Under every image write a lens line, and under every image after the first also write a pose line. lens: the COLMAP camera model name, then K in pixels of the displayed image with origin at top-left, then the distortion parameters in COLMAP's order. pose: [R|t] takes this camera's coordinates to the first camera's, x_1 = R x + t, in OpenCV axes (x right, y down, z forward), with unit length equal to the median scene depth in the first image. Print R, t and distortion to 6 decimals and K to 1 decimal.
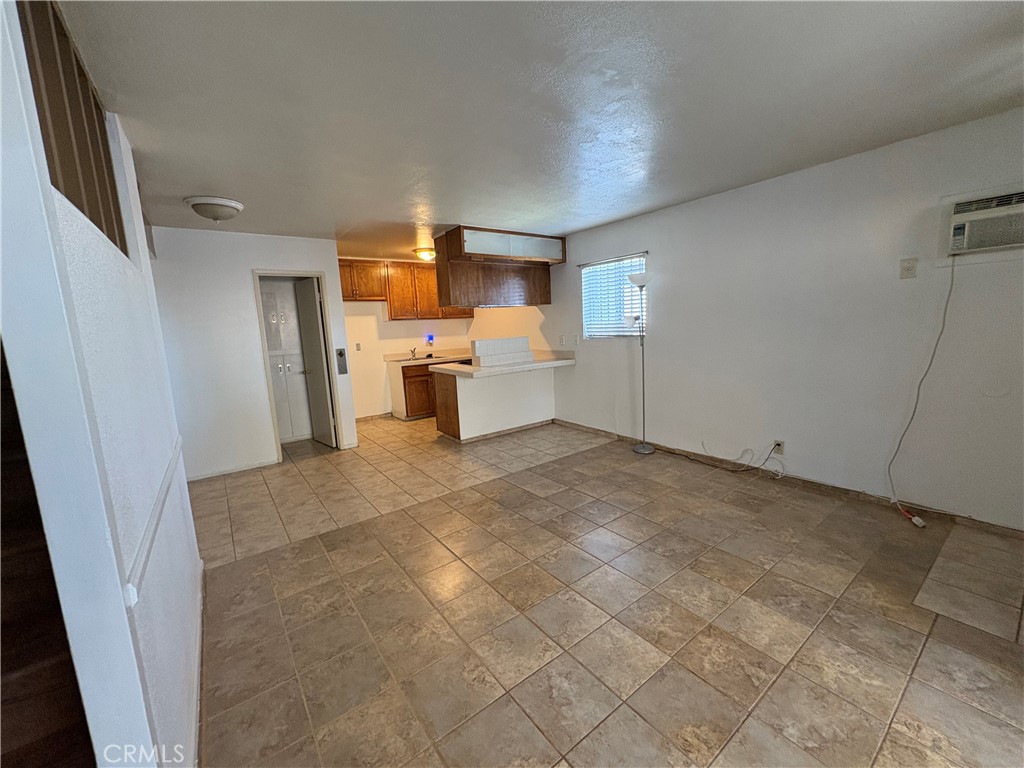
lens RADIAL K [[410.5, 0, 513.1], [0, 410.5, 383.6], [0, 0, 1]] dist [0.000711, 0.000158]
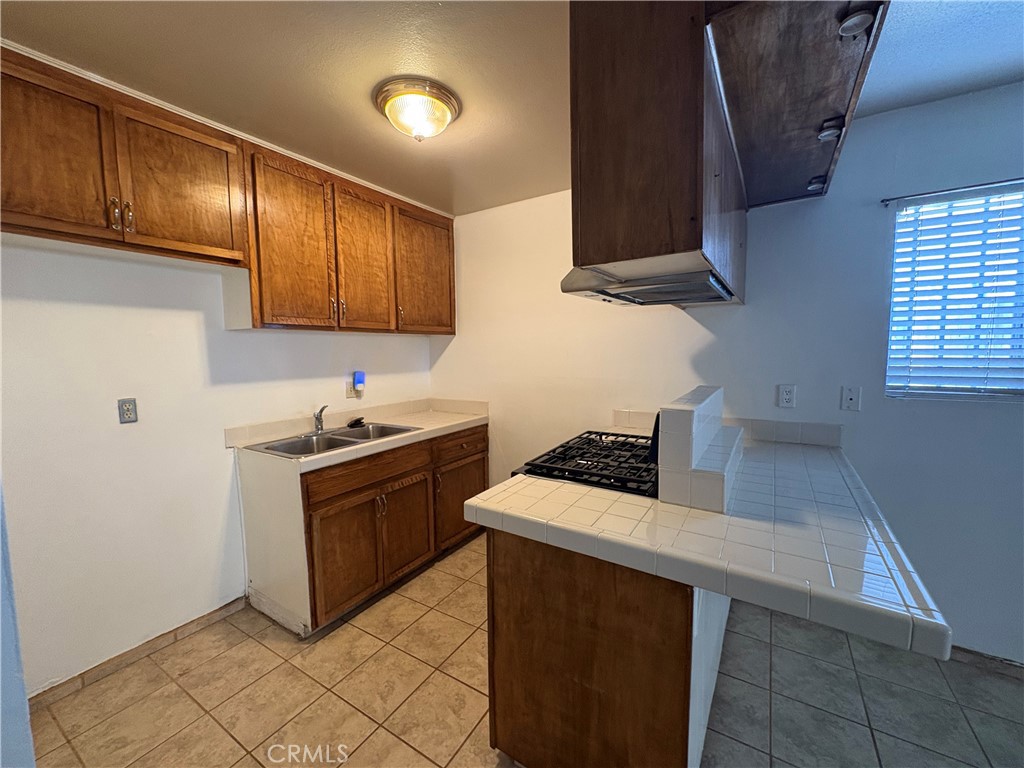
lens RADIAL K [[410.5, 0, 515.0], [0, 410.5, 384.5], [0, 0, 1]] dist [0.000711, 0.000158]
pose [[0.930378, 0.003693, 0.366584, -0.302284], [0.021476, 0.997683, -0.064556, -0.111026], [-0.365973, 0.067934, 0.928143, 0.830183]]
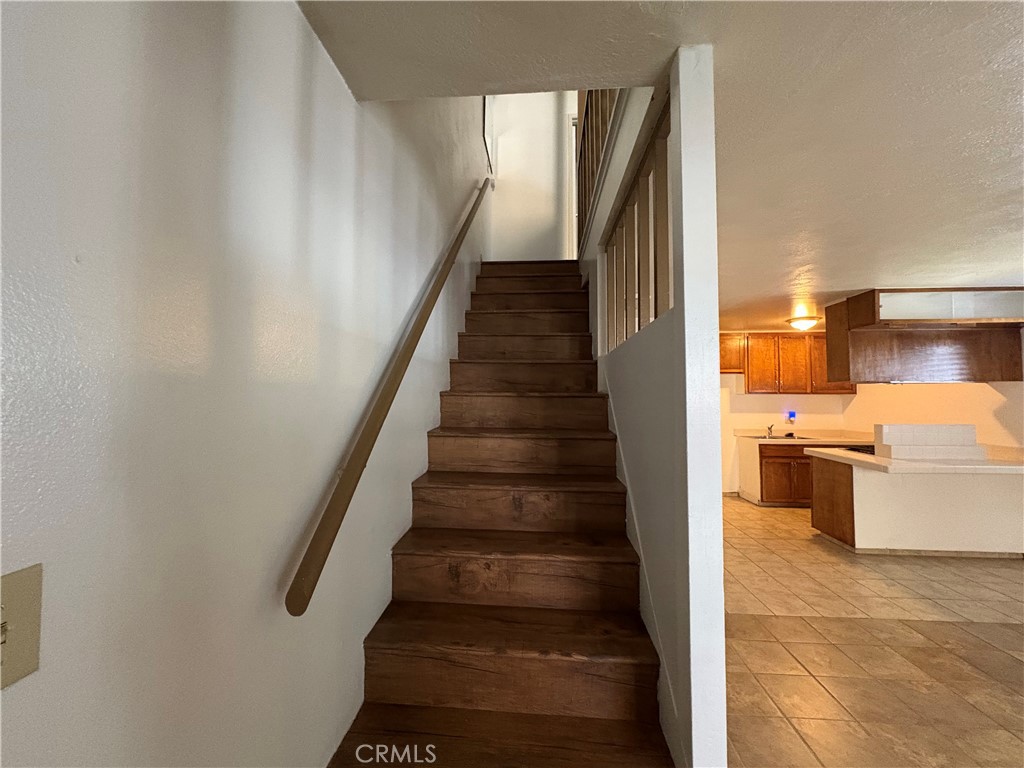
lens RADIAL K [[410.5, 0, 510.2], [0, 410.5, 382.3], [0, 0, 1]] dist [0.000711, 0.000158]
pose [[0.756104, 0.023969, -0.654013, -0.123628], [-0.131991, 0.984379, -0.116519, 0.002981], [0.641003, 0.174424, 0.747456, -0.076939]]
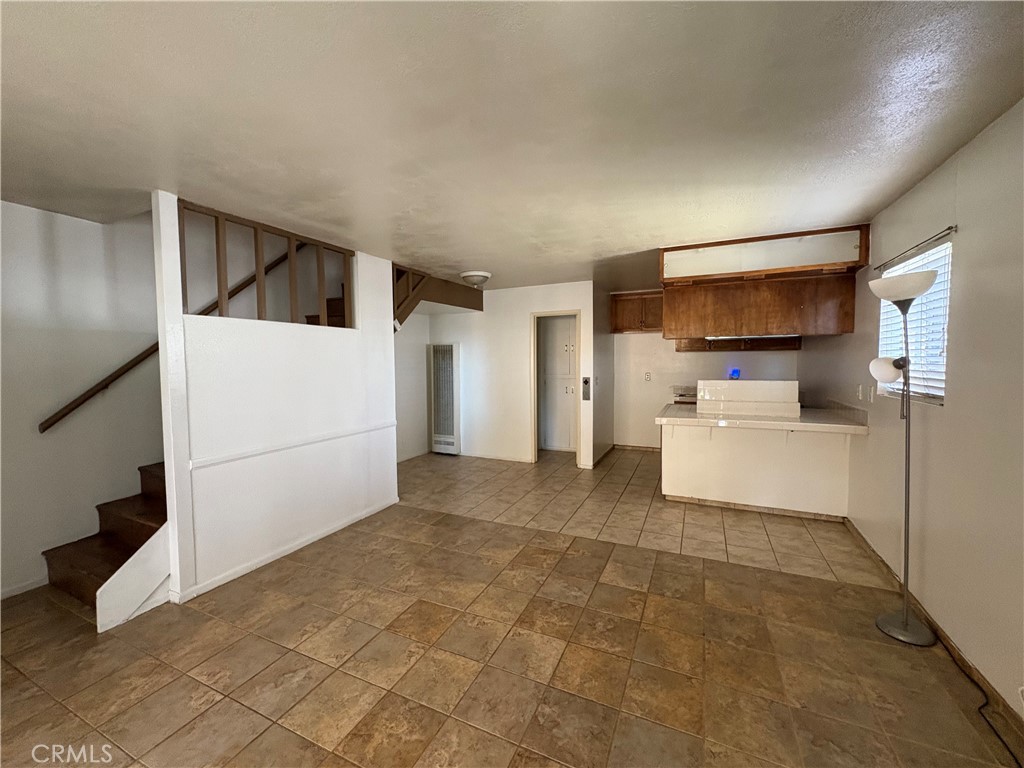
lens RADIAL K [[410.5, 0, 511.0], [0, 410.5, 380.3], [0, 0, 1]] dist [0.000711, 0.000158]
pose [[0.470798, 0.084560, -0.878179, 0.463984], [-0.139946, 0.989951, 0.020297, -0.071591], [0.871071, 0.113341, 0.477901, 0.299090]]
